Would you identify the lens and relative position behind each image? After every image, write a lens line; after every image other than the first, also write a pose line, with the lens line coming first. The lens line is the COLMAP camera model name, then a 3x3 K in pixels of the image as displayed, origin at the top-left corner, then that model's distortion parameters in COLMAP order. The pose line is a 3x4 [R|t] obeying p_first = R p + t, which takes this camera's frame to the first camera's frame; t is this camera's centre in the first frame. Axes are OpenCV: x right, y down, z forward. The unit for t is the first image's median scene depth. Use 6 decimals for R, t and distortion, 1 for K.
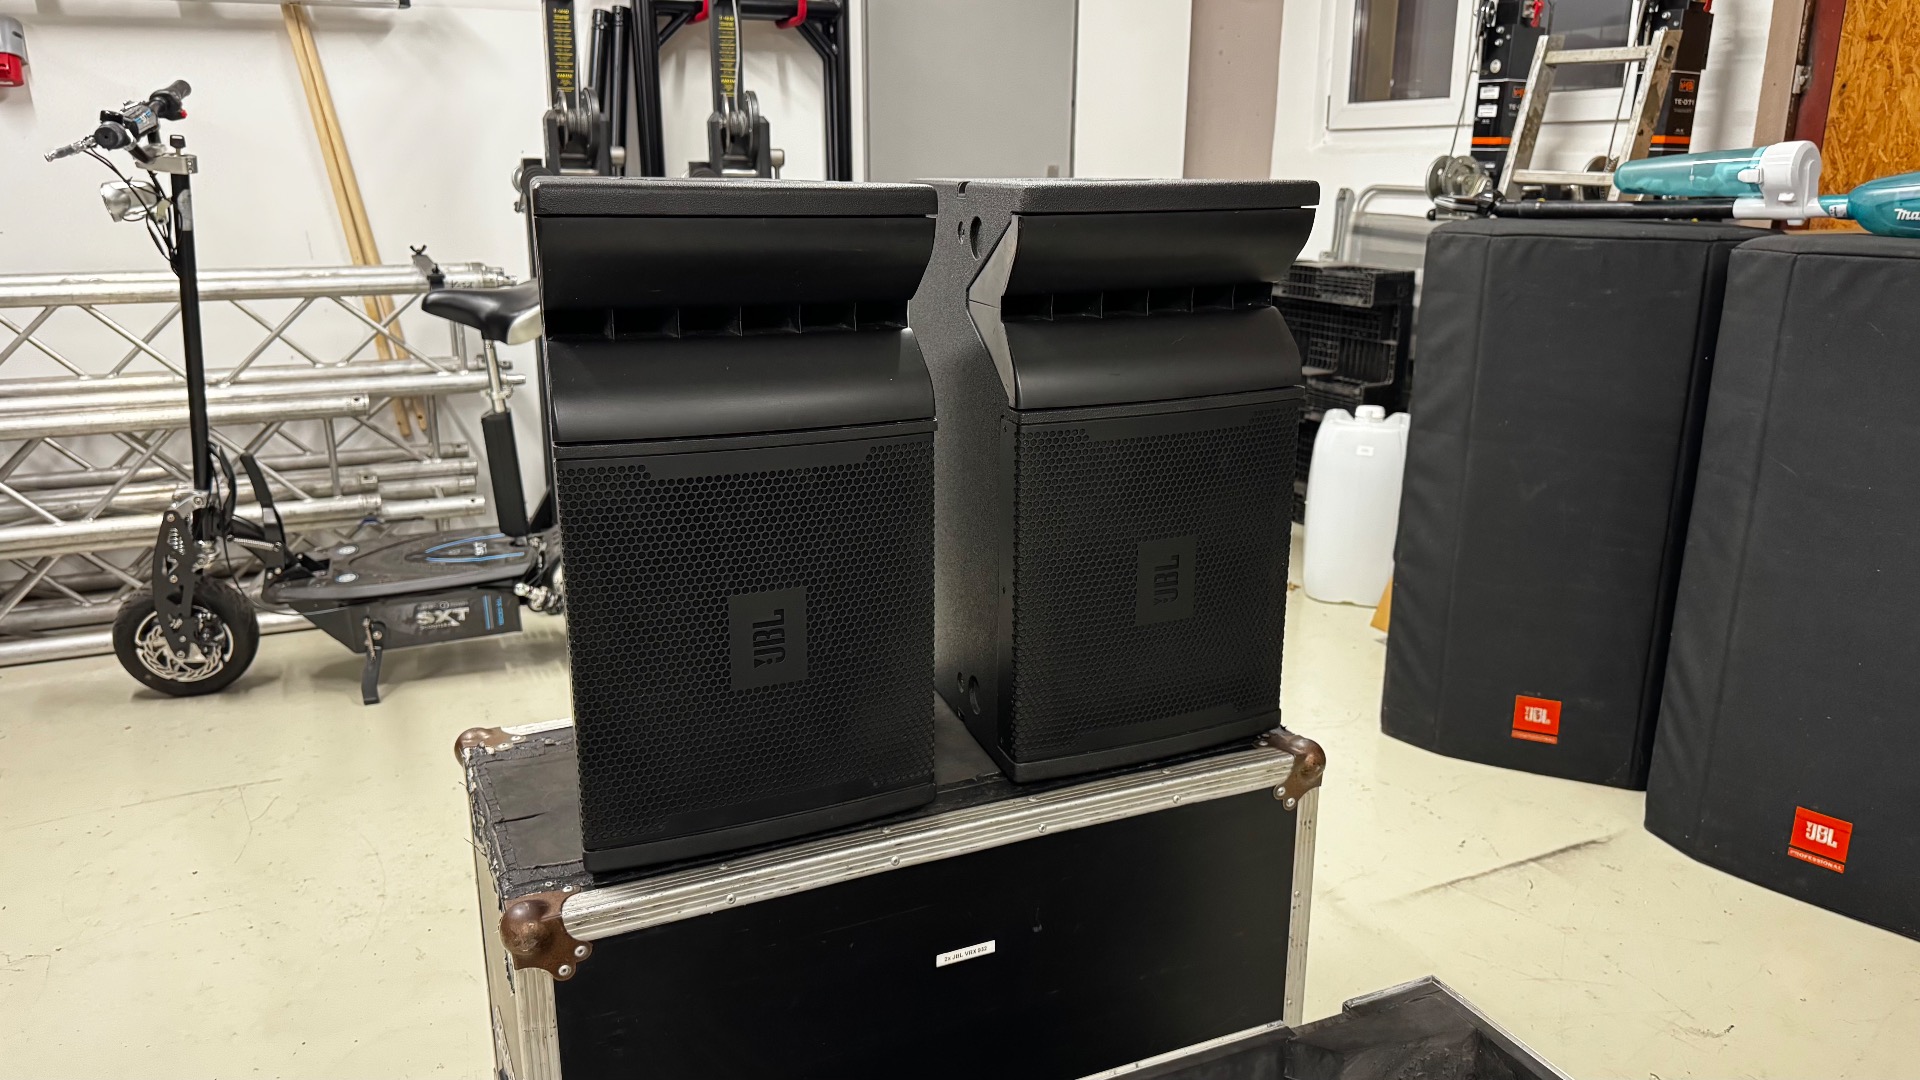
lens RADIAL K [[1355.7, 0, 970.6], [0, 1355.7, 525.5], [0, 0, 1]] dist [0.010533, -0.027261]
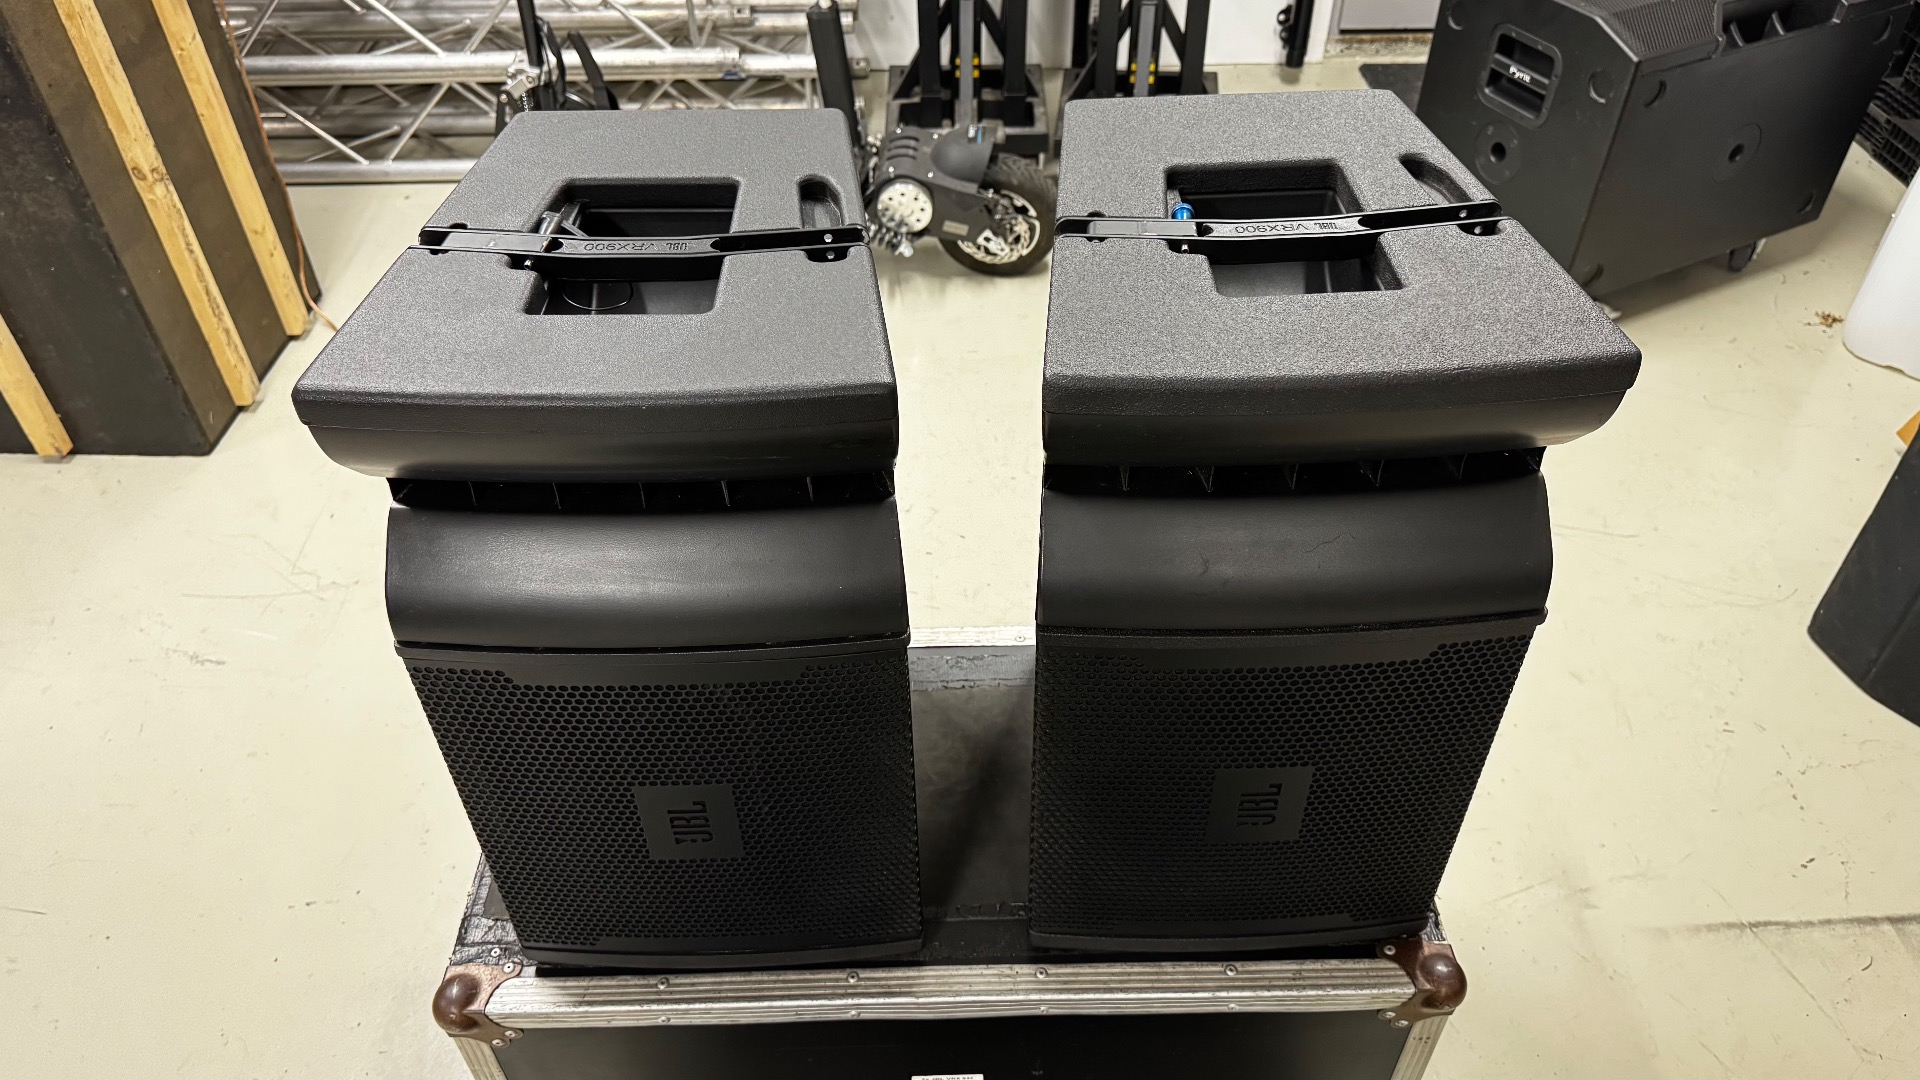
lens RADIAL K [[1355.7, 0, 959.5], [0, 1355.7, 549.0], [0, 0, 1]] dist [0.010533, -0.027261]
pose [[0.910100, 0.269496, -0.314785, 0.099112], [-0.093524, 0.873621, 0.477536, -0.218314], [0.403696, -0.405165, 0.820287, 0.204619]]
